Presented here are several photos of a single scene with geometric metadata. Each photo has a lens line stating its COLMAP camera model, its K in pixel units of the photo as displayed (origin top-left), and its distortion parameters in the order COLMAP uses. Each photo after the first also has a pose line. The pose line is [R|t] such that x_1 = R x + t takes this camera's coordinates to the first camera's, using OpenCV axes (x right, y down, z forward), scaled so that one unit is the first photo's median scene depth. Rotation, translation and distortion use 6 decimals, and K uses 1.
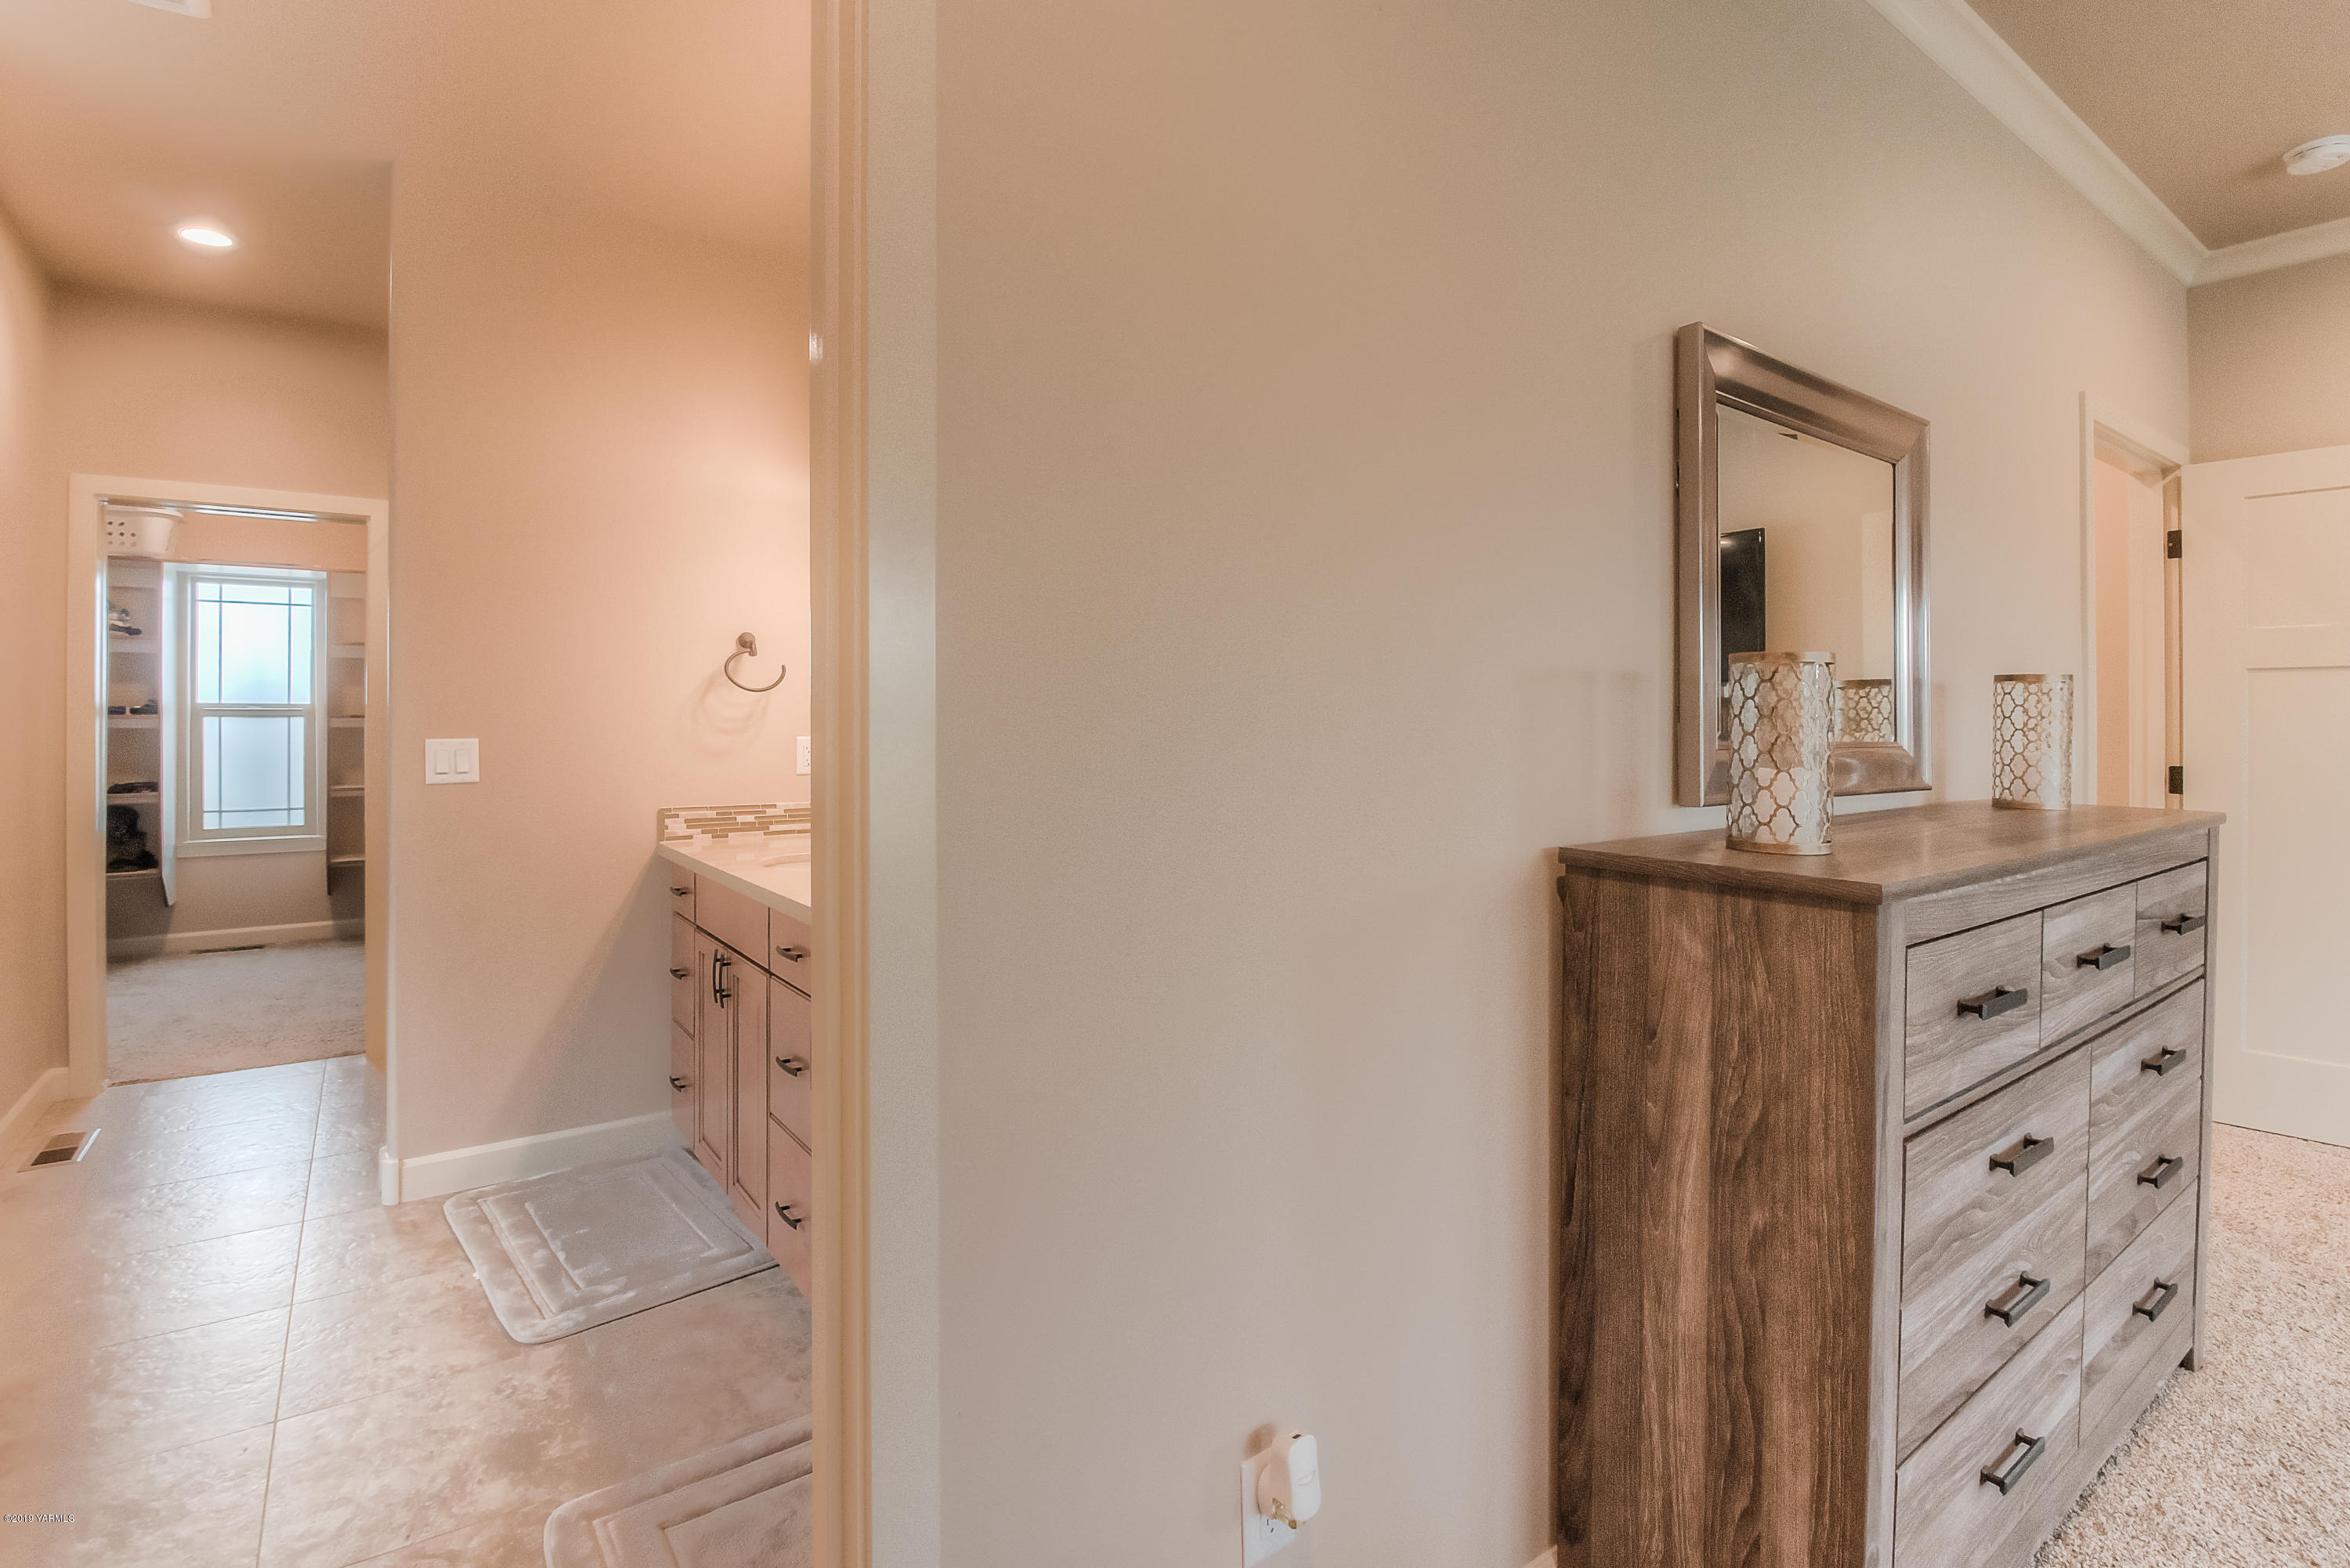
lens RADIAL K [[1105.2, 0, 1183.2], [0, 1105.2, 726.2], [0, 0, 1]] dist [0.001768, -0.010895]
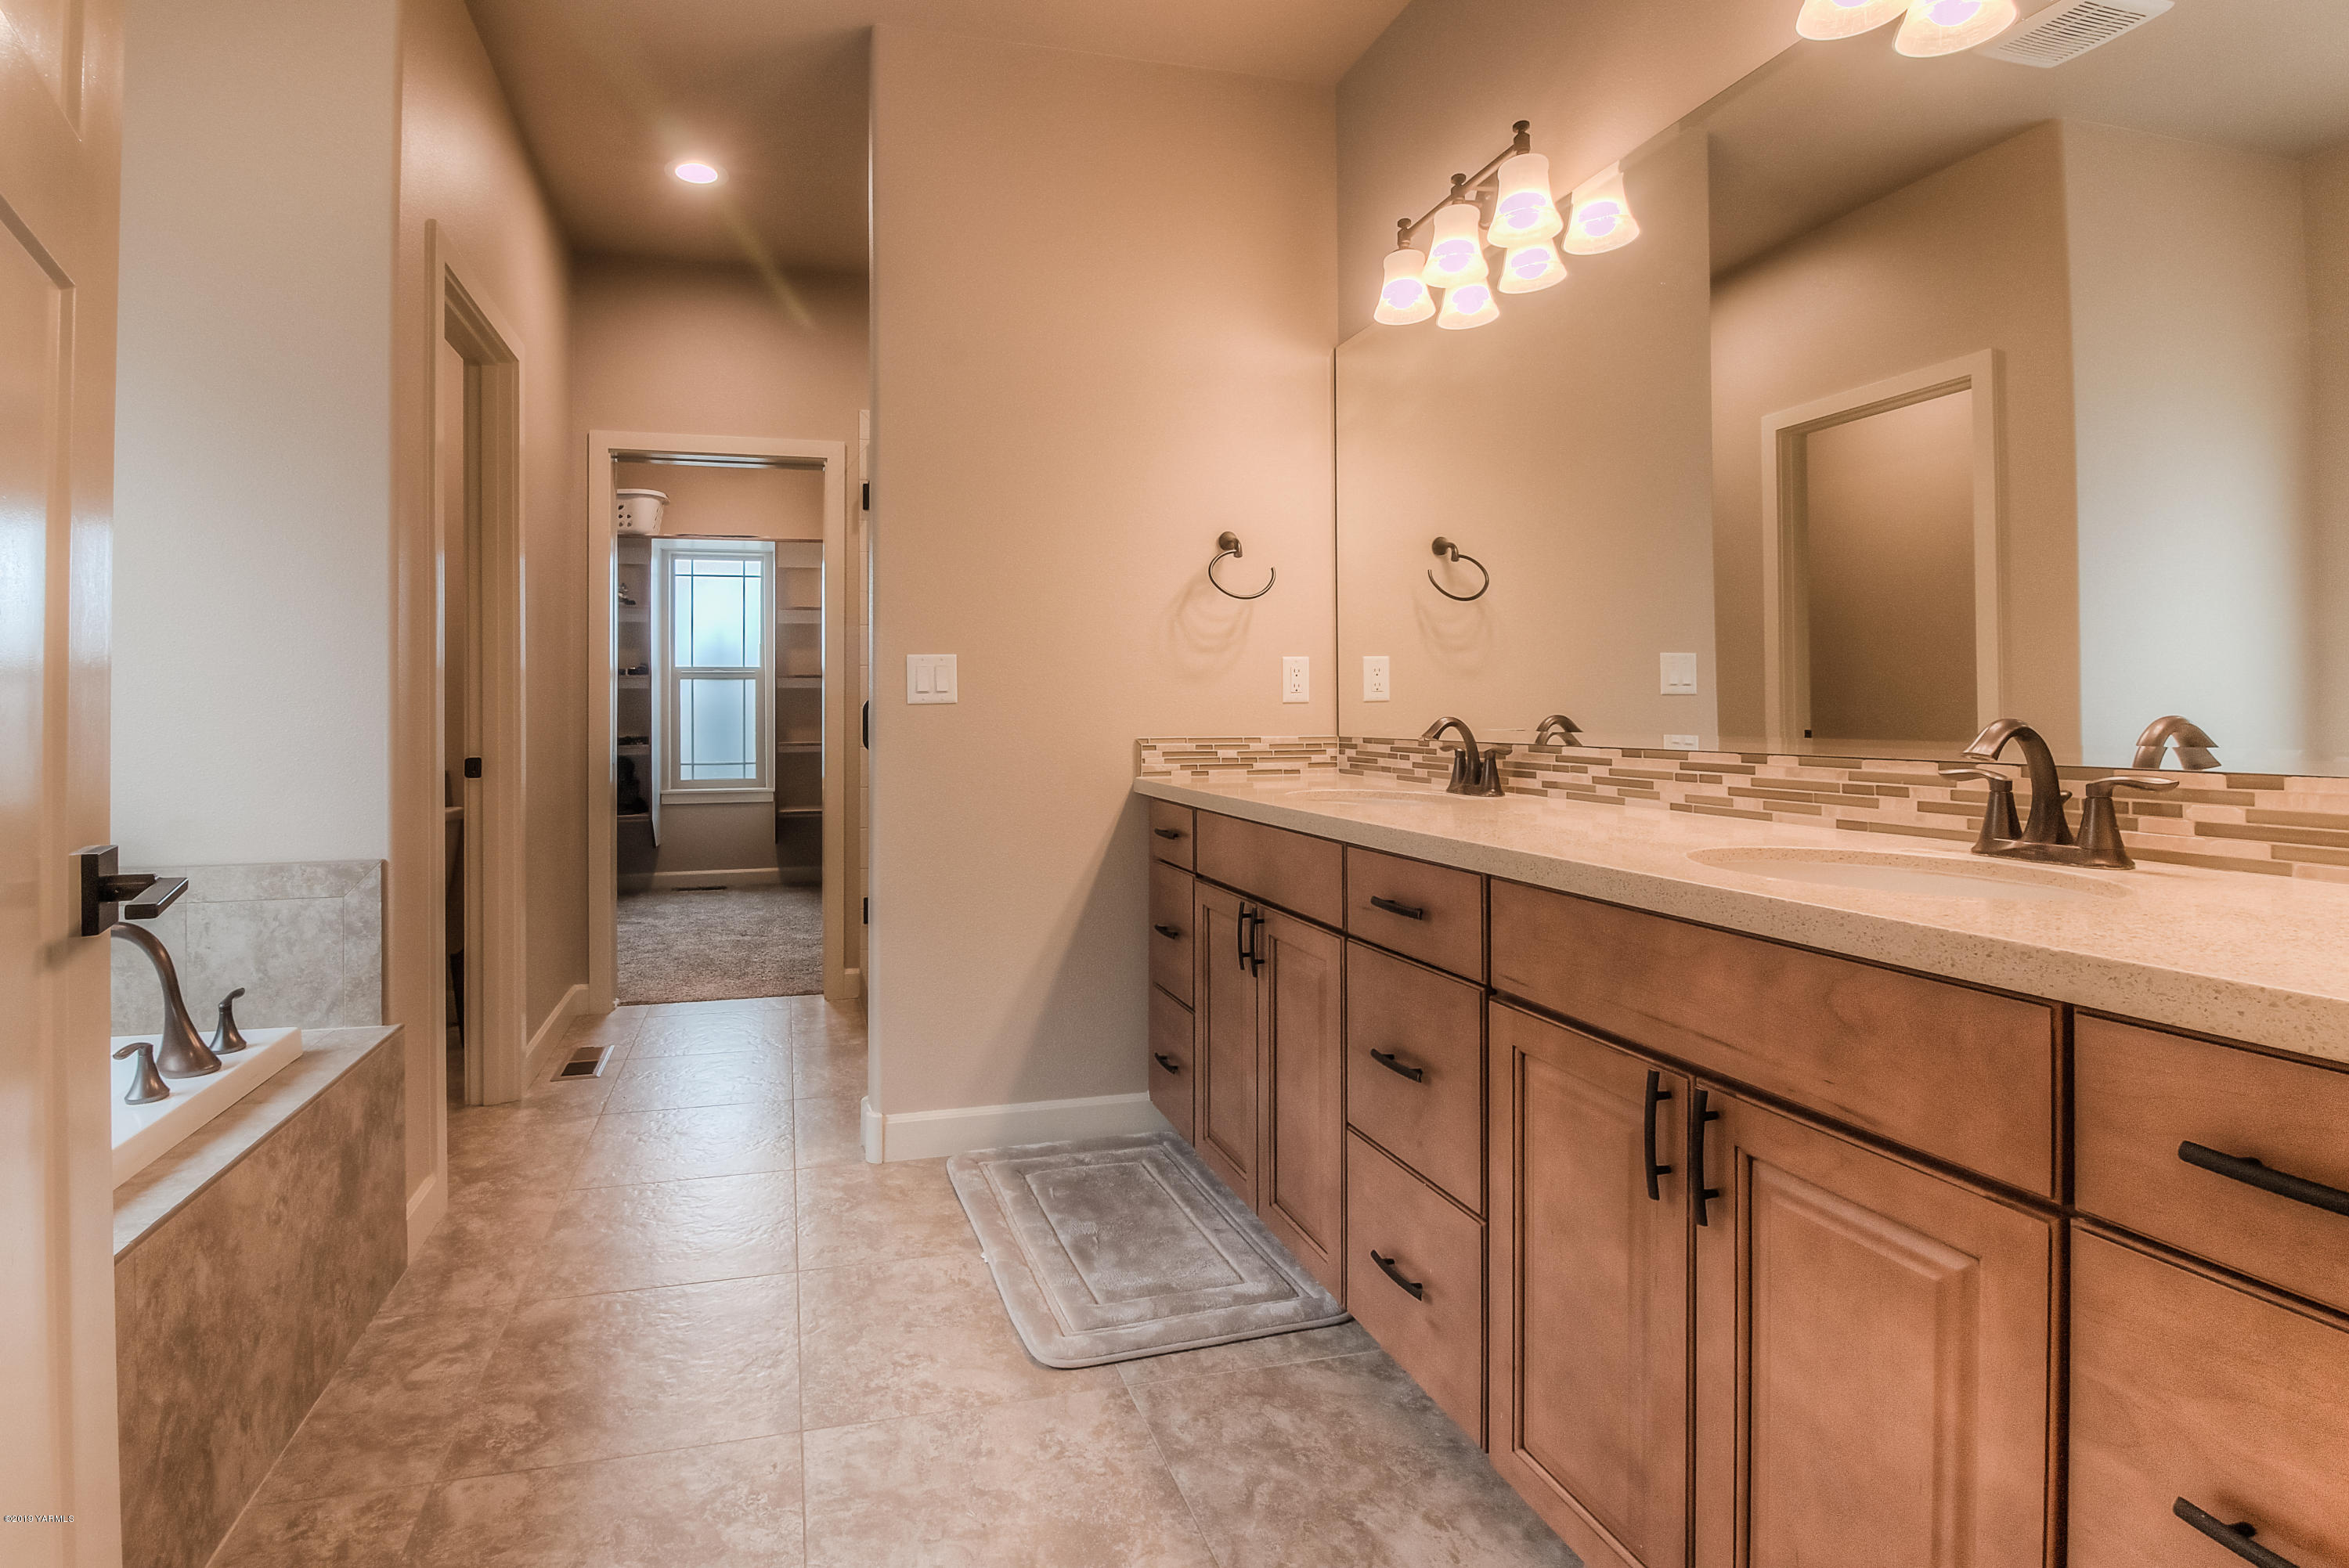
lens RADIAL K [[1133.7, 0, 1082.7], [0, 1133.7, 712.2], [0, 0, 1]] dist [-0.000951, -0.000296]
pose [[0.930552, -0.001806, -0.366156, -0.102343], [0.001725, 0.999998, -0.000549, 0.029367], [0.366157, -0.000121, 0.930553, 0.089715]]
